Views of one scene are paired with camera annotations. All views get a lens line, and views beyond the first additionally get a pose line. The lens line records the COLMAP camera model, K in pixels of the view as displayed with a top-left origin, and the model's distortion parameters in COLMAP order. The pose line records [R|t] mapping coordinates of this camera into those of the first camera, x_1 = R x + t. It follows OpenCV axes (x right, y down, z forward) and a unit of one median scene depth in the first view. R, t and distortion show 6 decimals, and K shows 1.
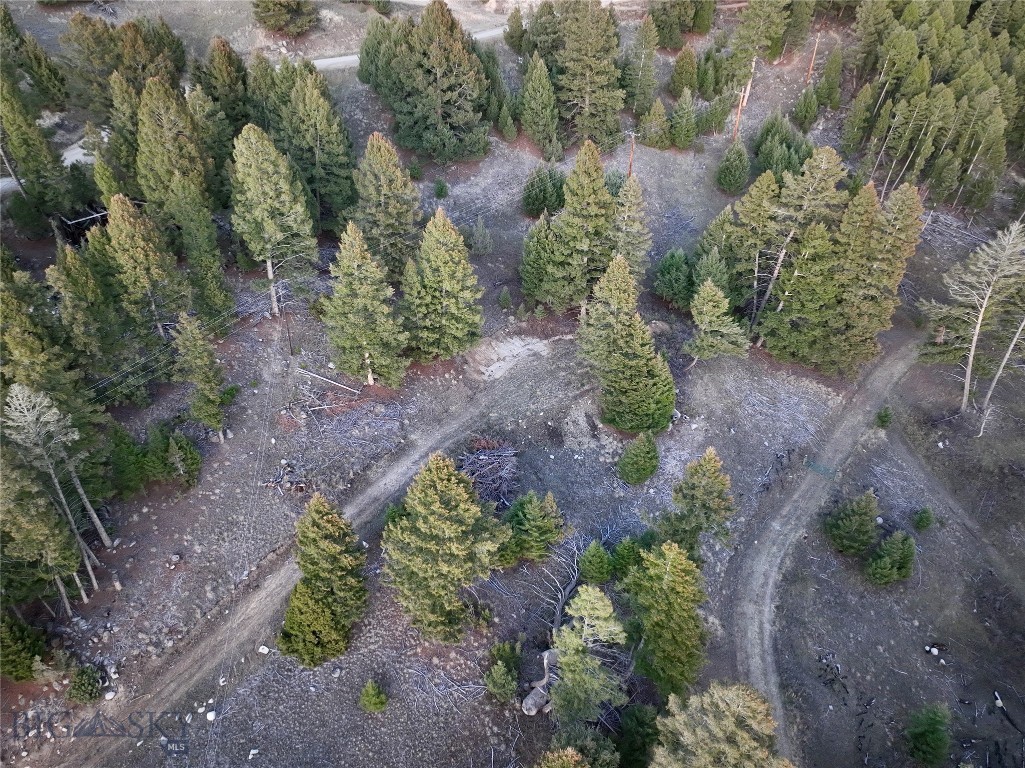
lens RADIAL K [[714.4, 0, 514.0], [0, 714.4, 385.4], [0, 0, 1]] dist [-0.000094, 0.011296]
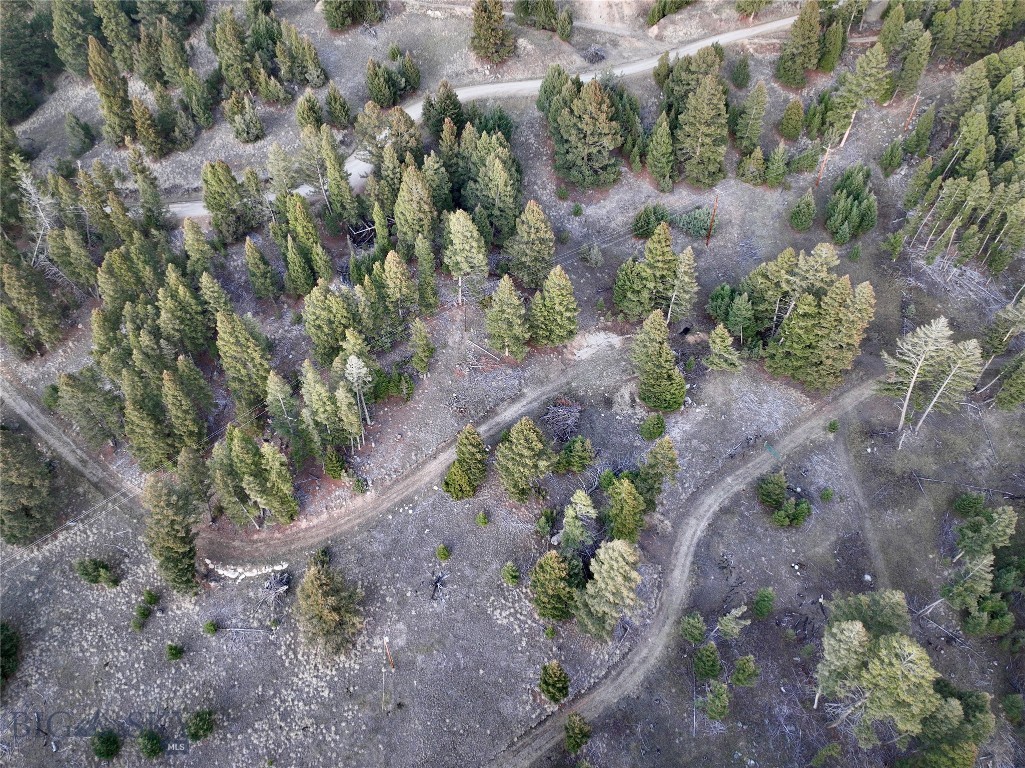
lens RADIAL K [[714.4, 0, 515.6], [0, 714.4, 384.3], [0, 0, 1]] dist [-0.000094, 0.011296]
pose [[0.966309, 0.176330, -0.187495, 0.160588], [-0.144459, 0.974461, 0.171923, -0.237484], [0.213022, -0.139045, 0.967103, -0.692100]]
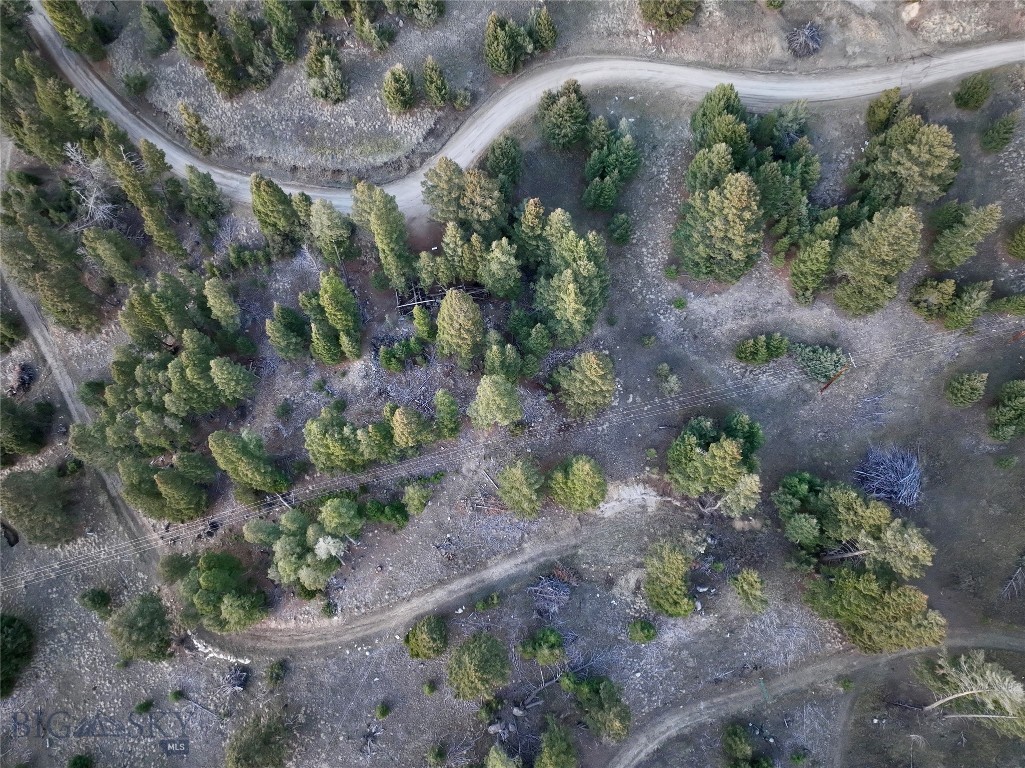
lens RADIAL K [[714.4, 0, 515.9], [0, 714.4, 387.9], [0, 0, 1]] dist [-0.000094, 0.011296]
pose [[0.820513, 0.524943, -0.226262, 0.021283], [-0.324949, 0.753981, 0.570895, -1.102265], [0.470284, -0.394903, 0.789231, -0.156104]]
